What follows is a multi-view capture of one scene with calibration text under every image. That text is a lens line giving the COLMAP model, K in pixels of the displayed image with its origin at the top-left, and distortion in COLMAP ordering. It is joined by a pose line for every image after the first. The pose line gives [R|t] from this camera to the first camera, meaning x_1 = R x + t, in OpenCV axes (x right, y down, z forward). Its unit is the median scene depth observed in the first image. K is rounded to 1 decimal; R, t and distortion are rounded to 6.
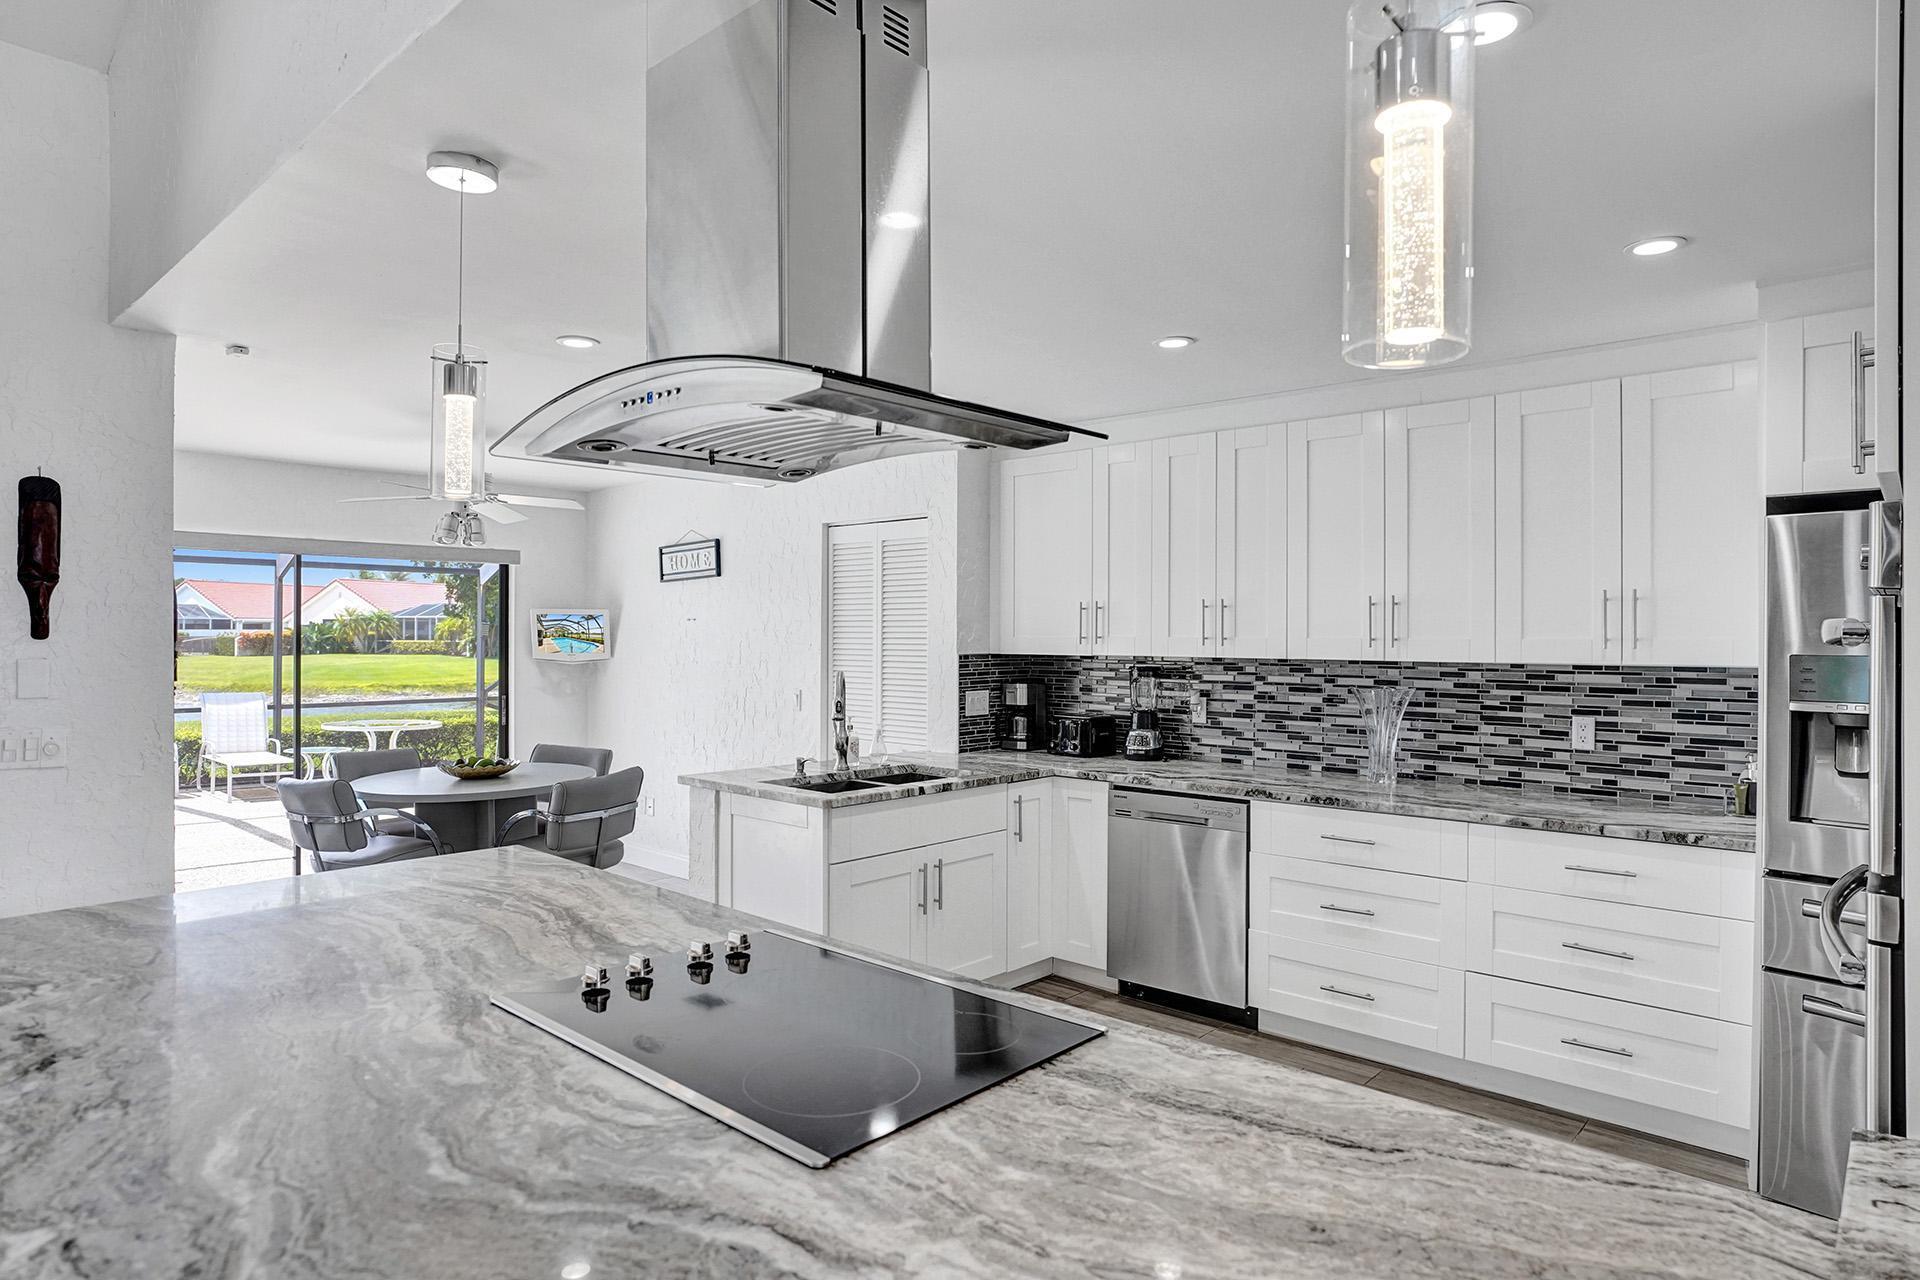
lens RADIAL K [[1084.9, 0, 974.7], [0, 1084.9, 634.4], [0, 0, 1]] dist [-0.037049, 0.009812]
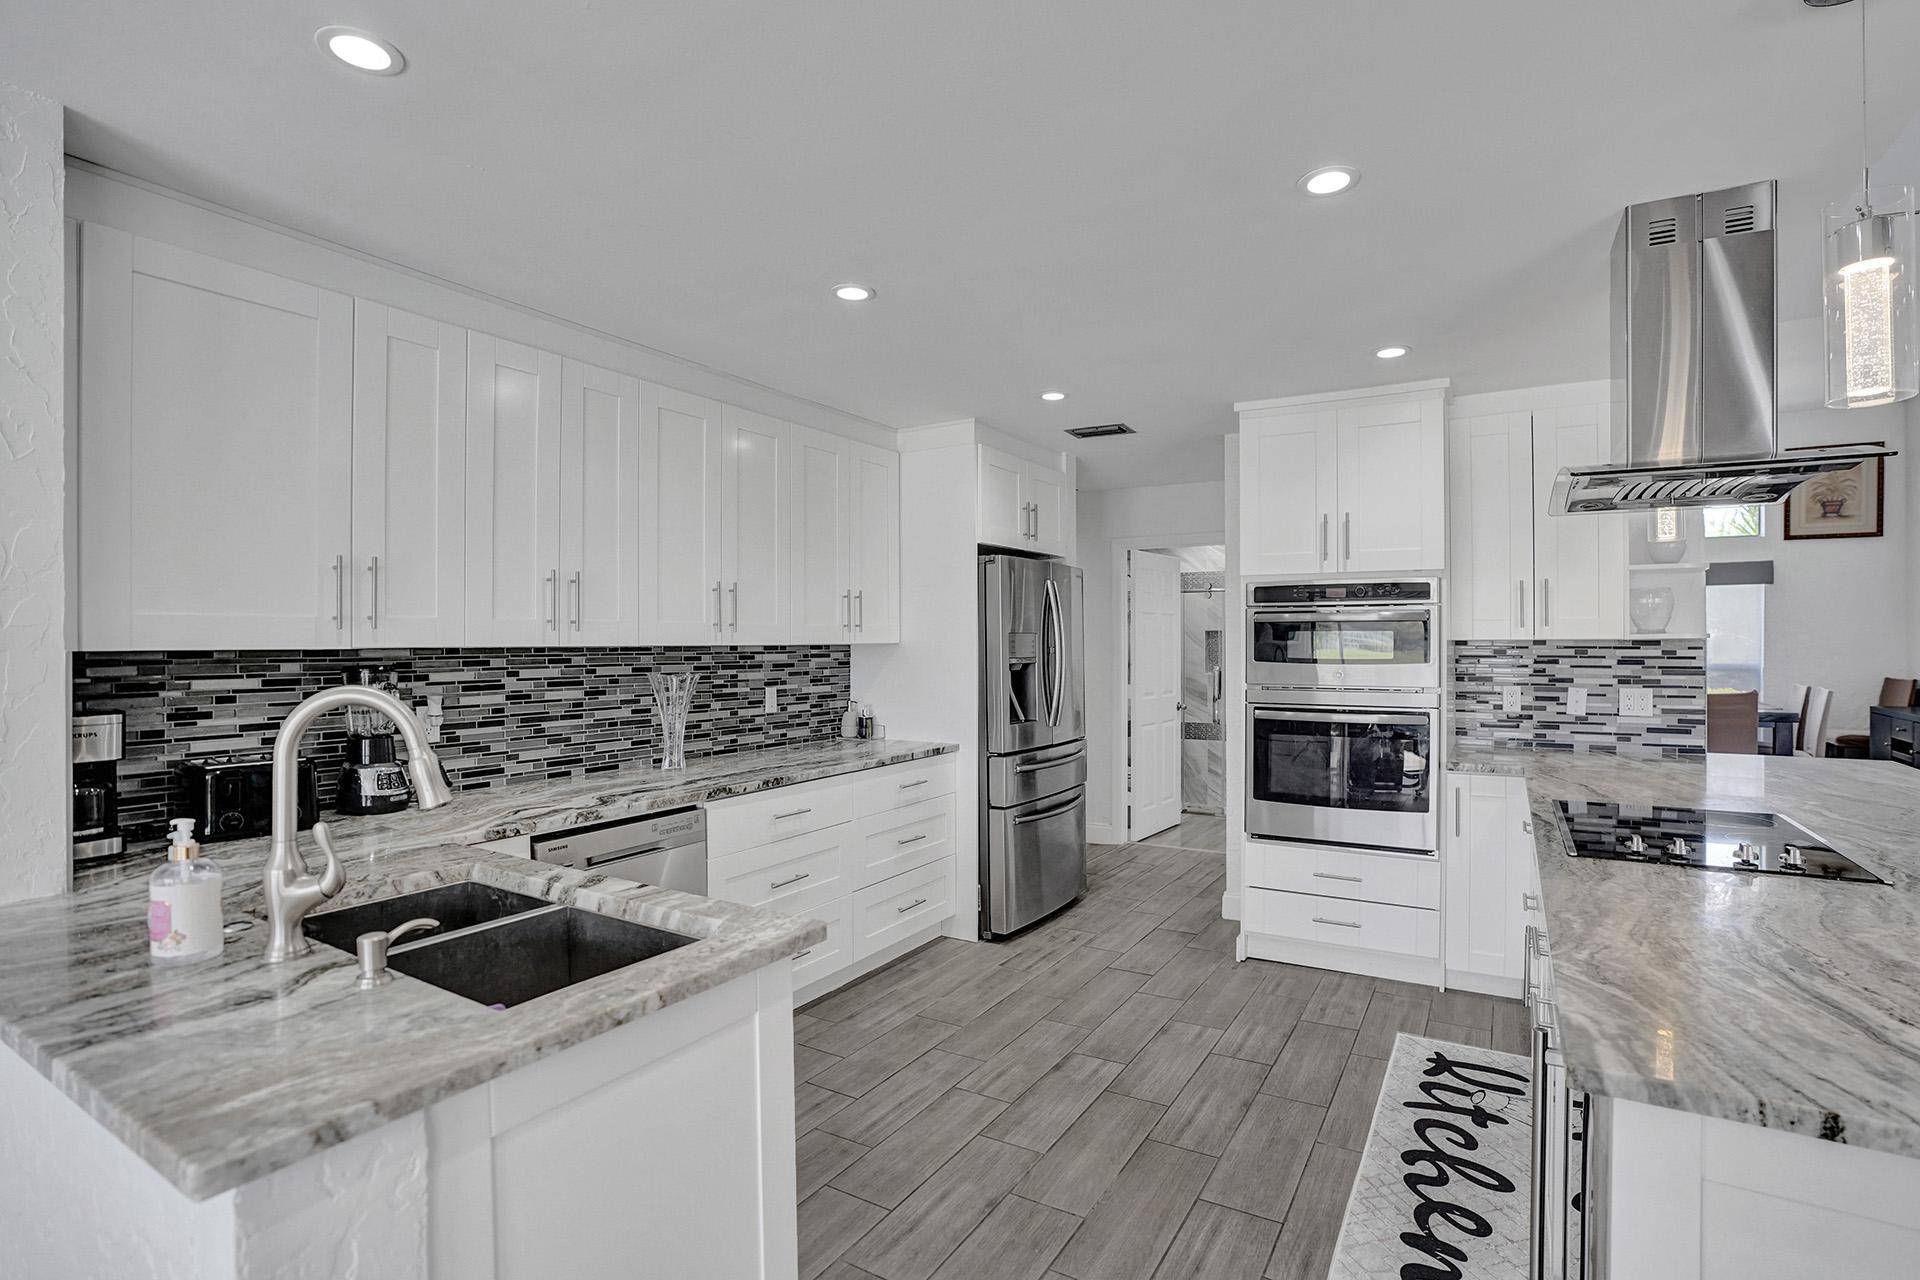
lens RADIAL K [[911.7, 0, 965.2], [0, 911.7, 632.9], [0, 0, 1]] dist [-0.063496, 0.019575]
pose [[-0.184855, 0.006513, 0.982744, -0.468189], [0.004130, 0.999974, -0.005851, 0.016960], [-0.982757, 0.002977, -0.184877, 0.841066]]
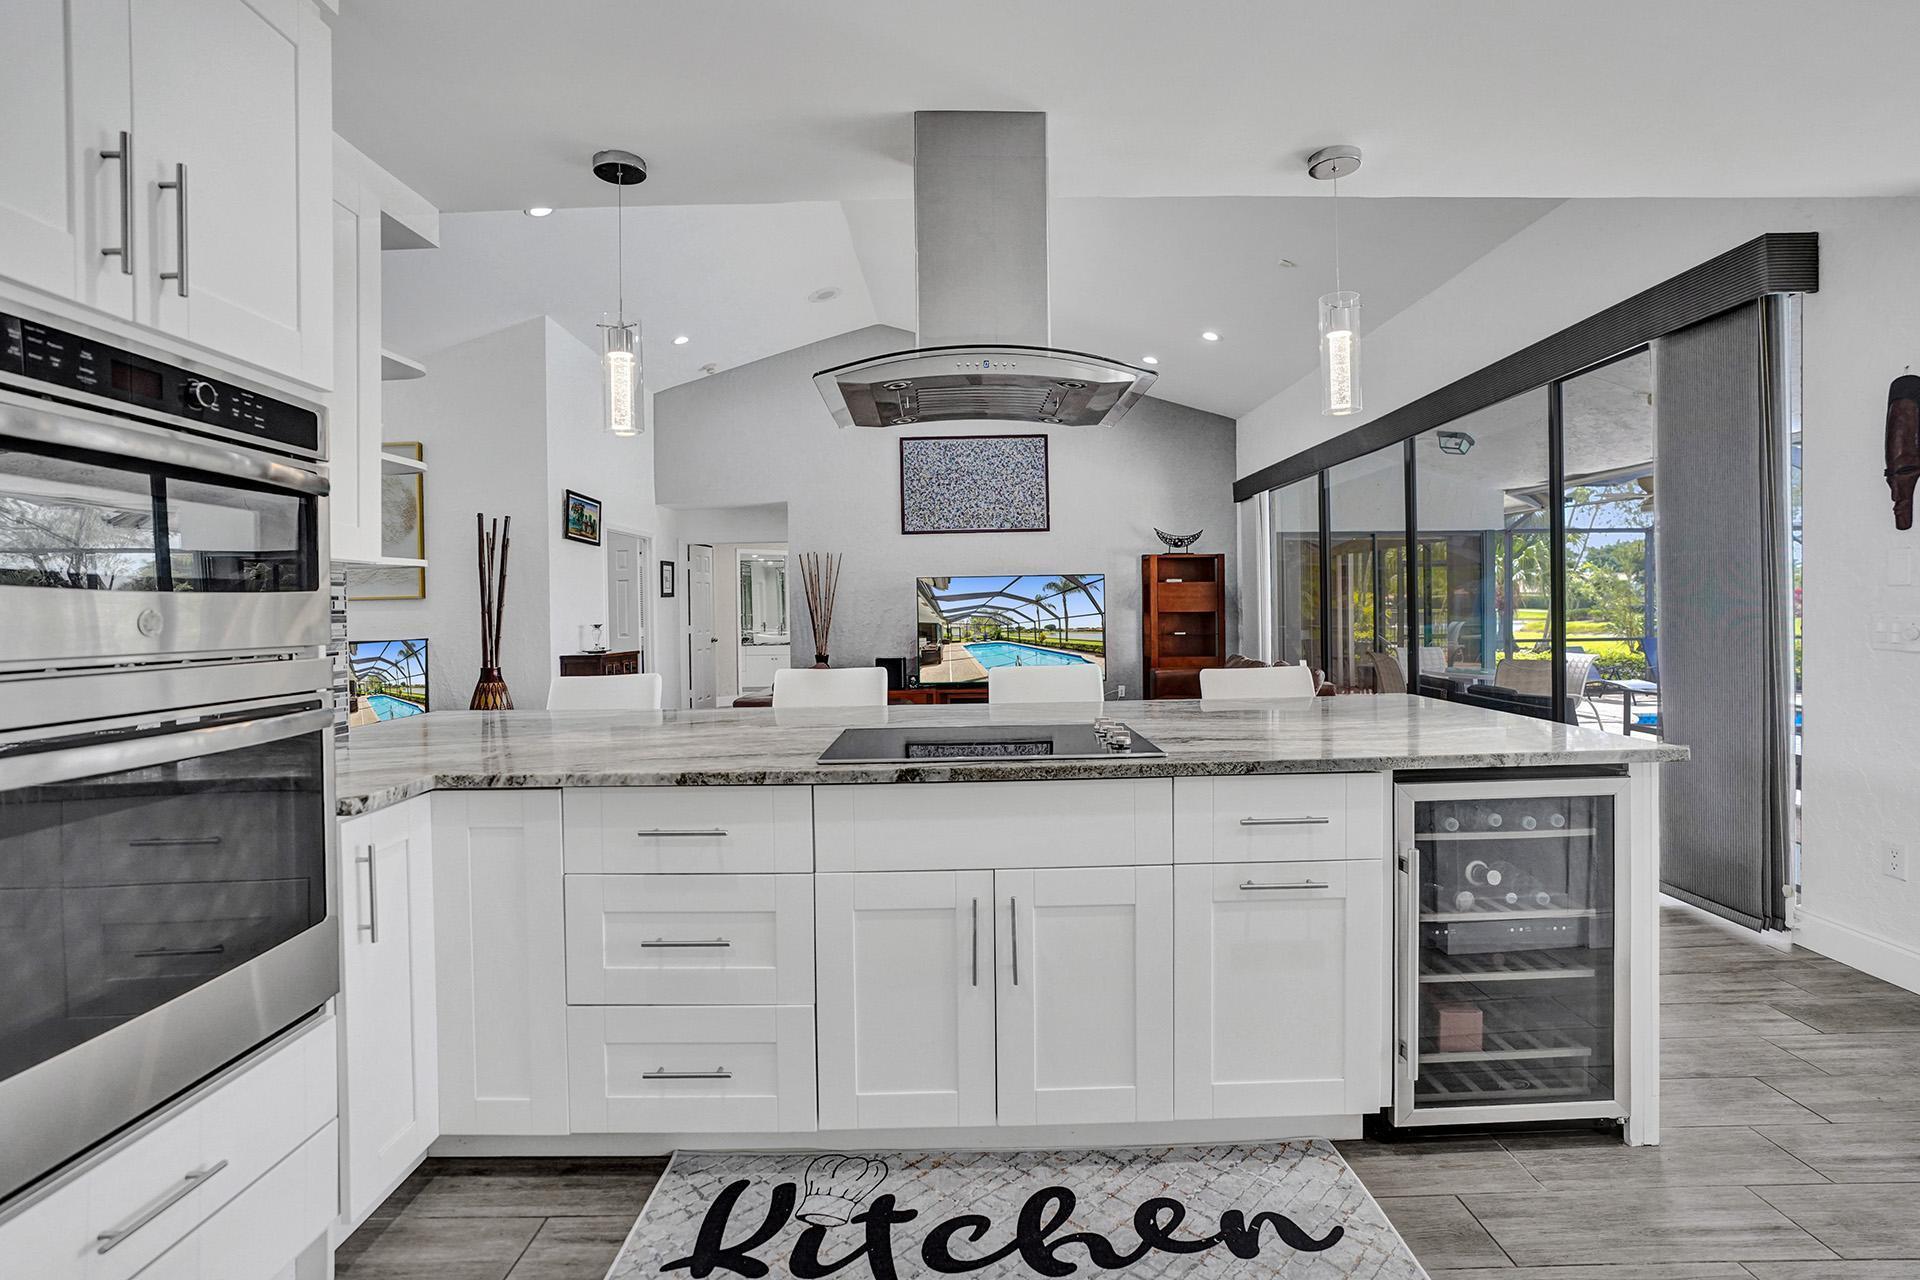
lens RADIAL K [[911.7, 0, 960.6], [0, 911.7, 621.4], [0, 0, 1]] dist [-0.063496, 0.019575]
pose [[-0.744418, 0.019830, -0.667420, 0.289401], [0.012519, 0.999798, 0.015742, 0.050914], [0.667597, 0.003363, -0.744515, 0.730679]]
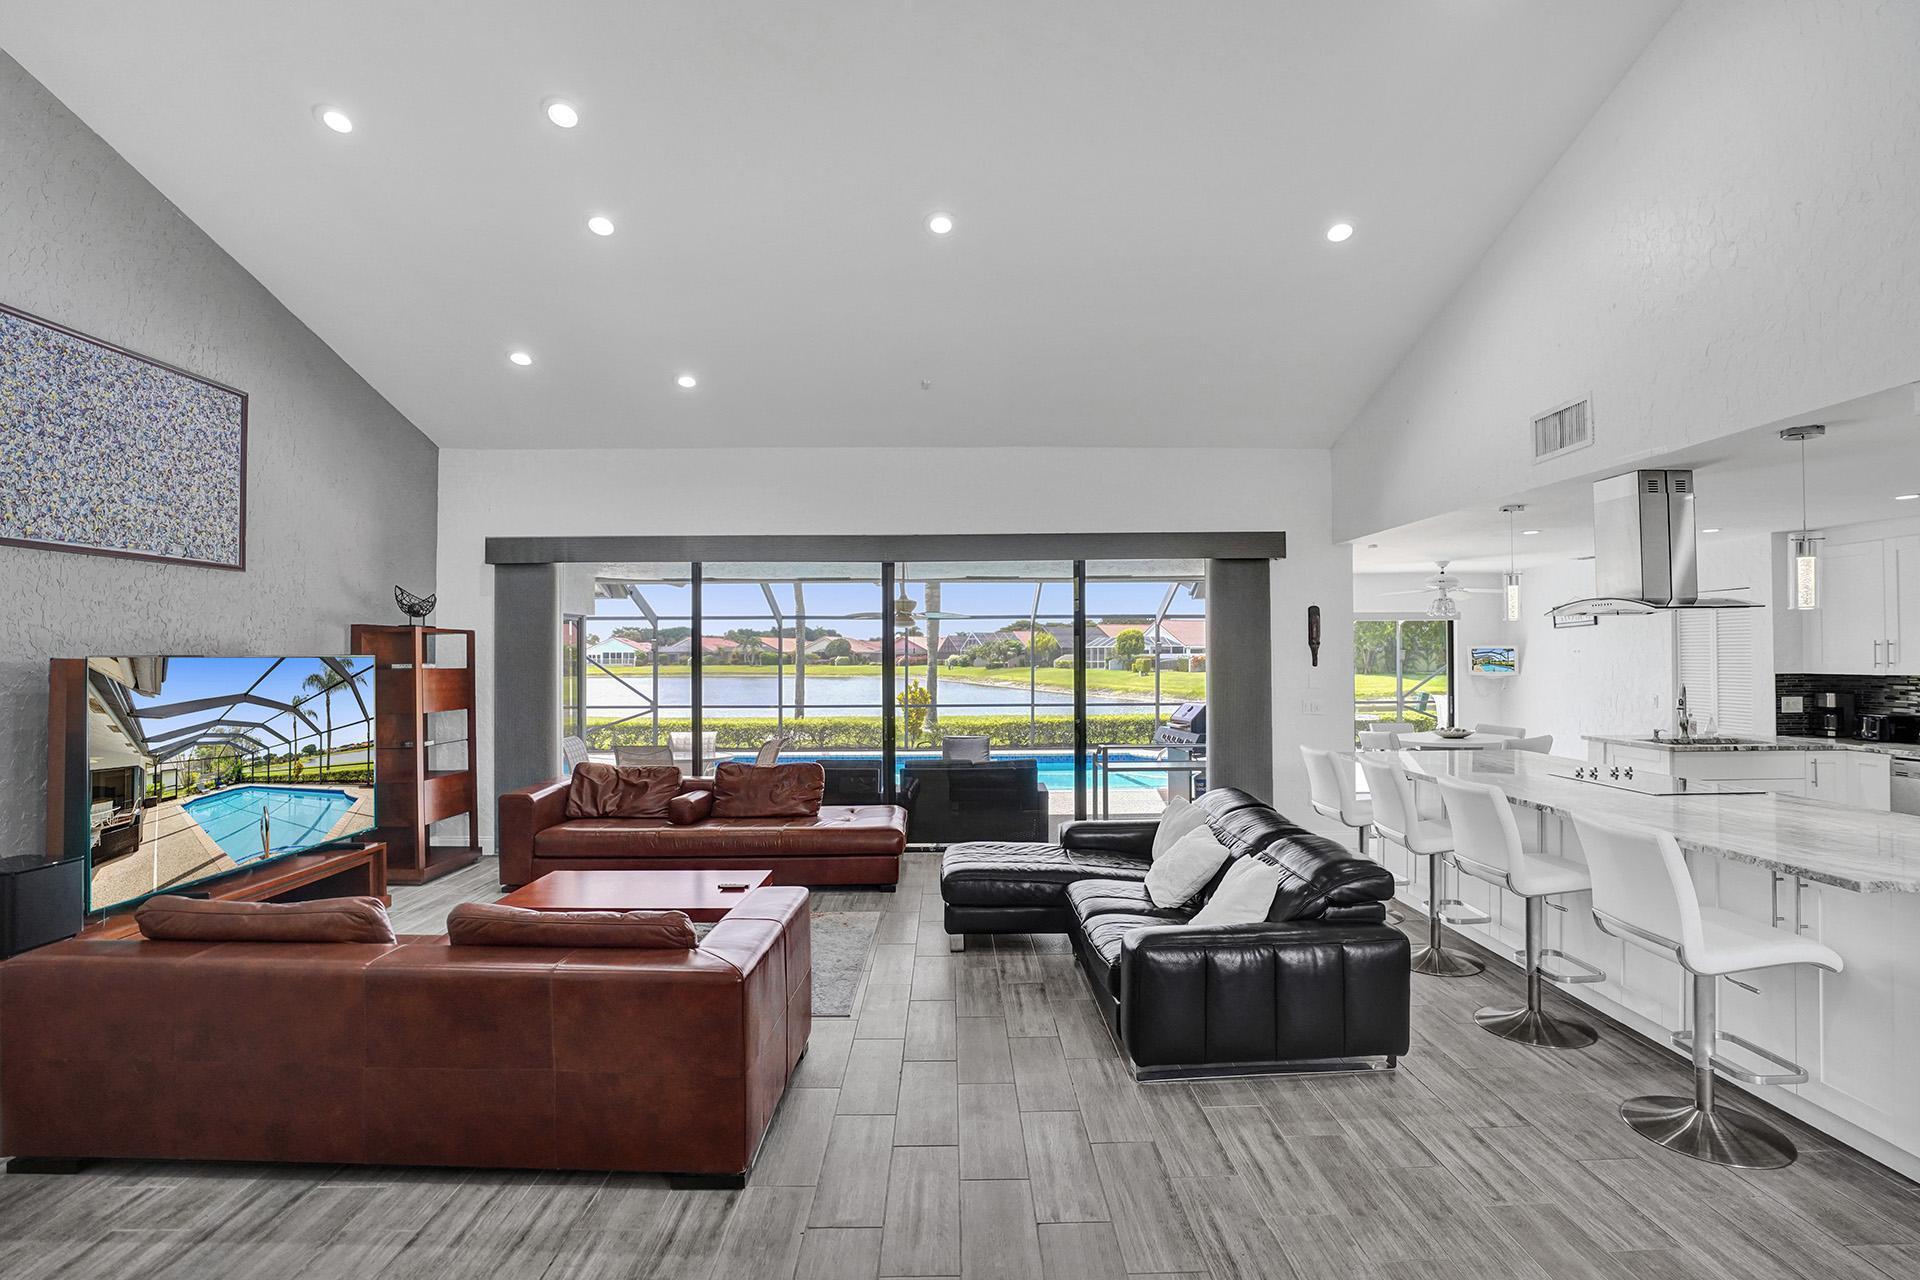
lens RADIAL K [[911.7, 0, 945.9], [0, 911.7, 665.0], [0, 0, 1]] dist [-0.063496, 0.019575]
pose [[0.661915, 0.000285, -0.749579, 0.163318], [0.007825, 0.999943, 0.007290, -0.016020], [0.749538, -0.010691, 0.661875, -0.893713]]
